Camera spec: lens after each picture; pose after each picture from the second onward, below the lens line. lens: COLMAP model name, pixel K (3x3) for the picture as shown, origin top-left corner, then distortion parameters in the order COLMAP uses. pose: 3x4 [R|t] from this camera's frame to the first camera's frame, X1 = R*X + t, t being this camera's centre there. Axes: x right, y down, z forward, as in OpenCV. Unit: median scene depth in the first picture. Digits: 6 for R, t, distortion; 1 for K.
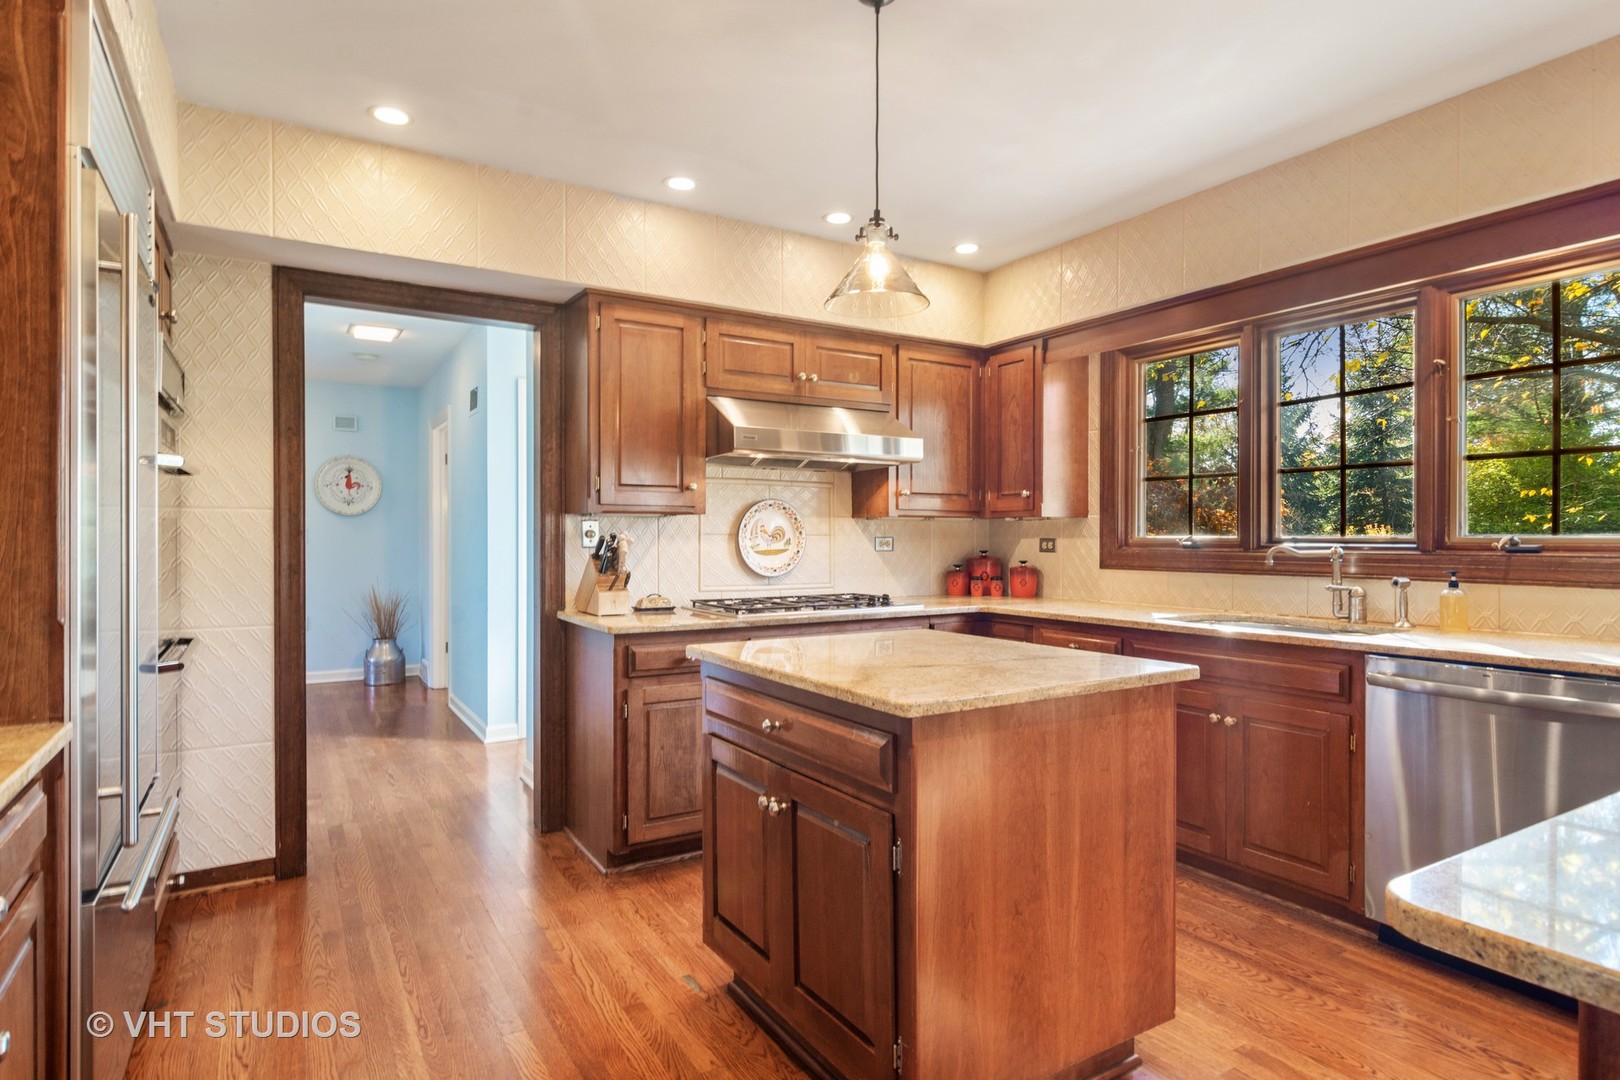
lens RADIAL K [[877.7, 0, 812.0], [0, 877.7, 540.2], [0, 0, 1]] dist [-0.001632, 0.001117]
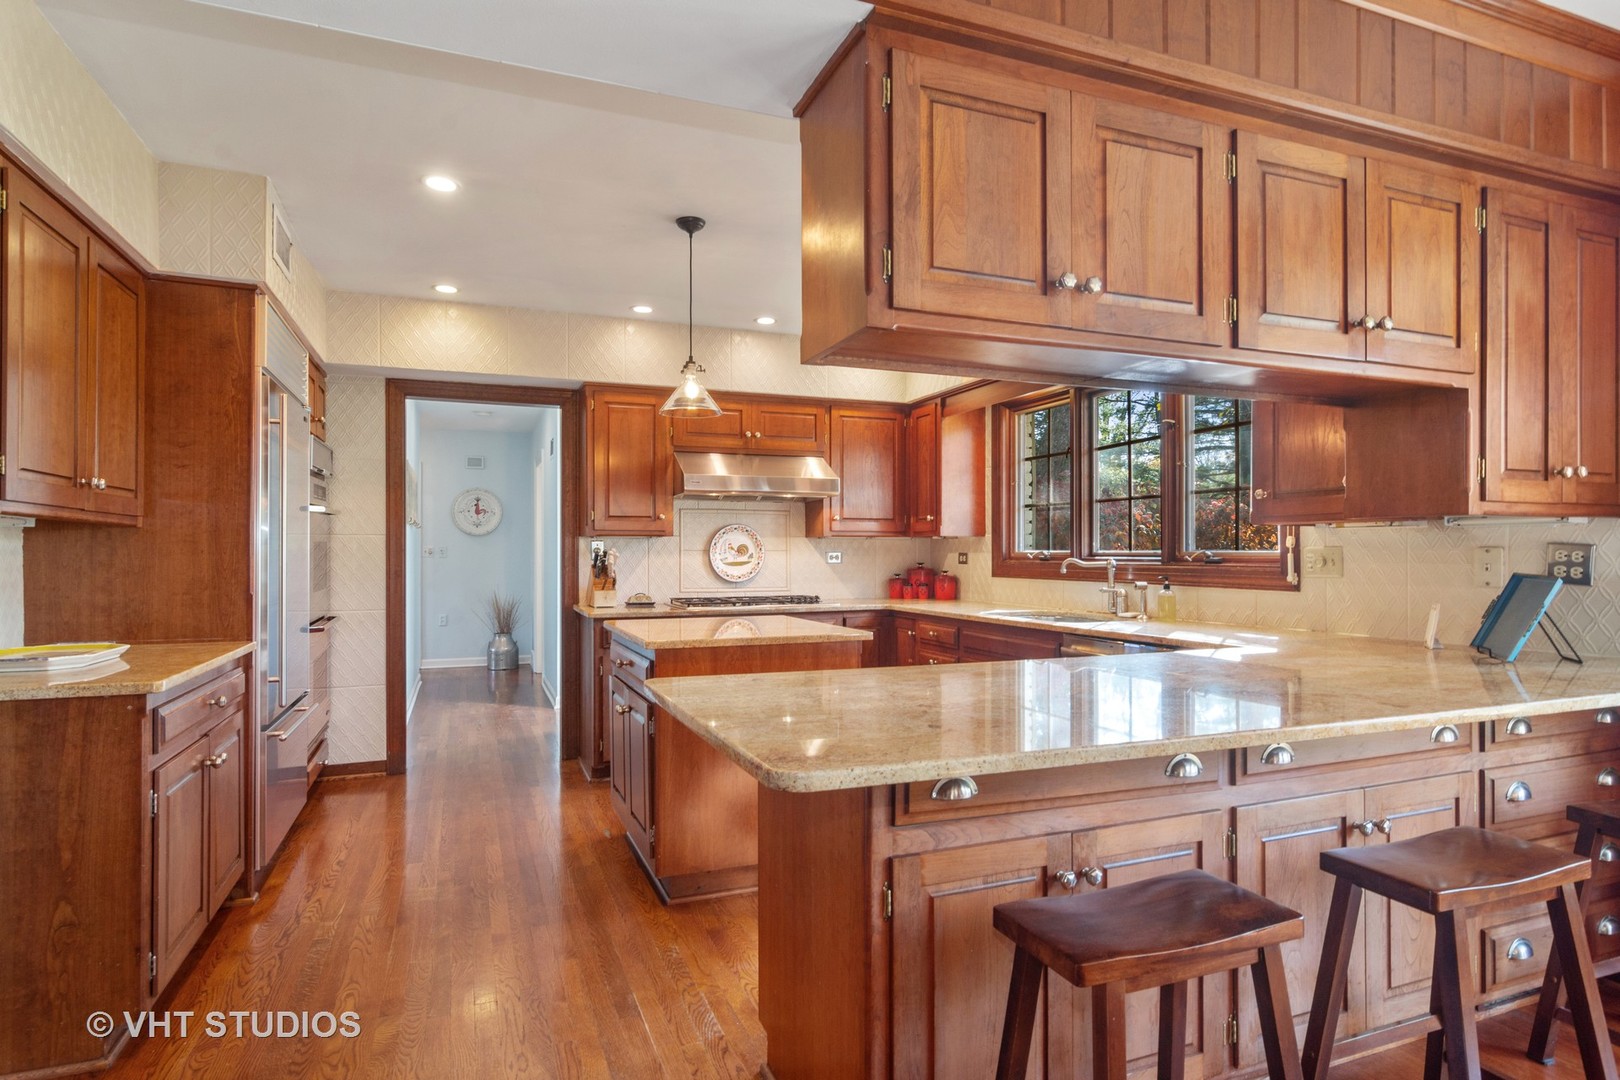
lens RADIAL K [[877.7, 0, 808.1], [0, 877.7, 546.1], [0, 0, 1]] dist [-0.001632, 0.001117]
pose [[0.985147, -0.003004, -0.171687, 0.313996], [0.001375, 0.999953, -0.009608, -0.000197], [0.171708, 0.009229, 0.985105, -0.323591]]
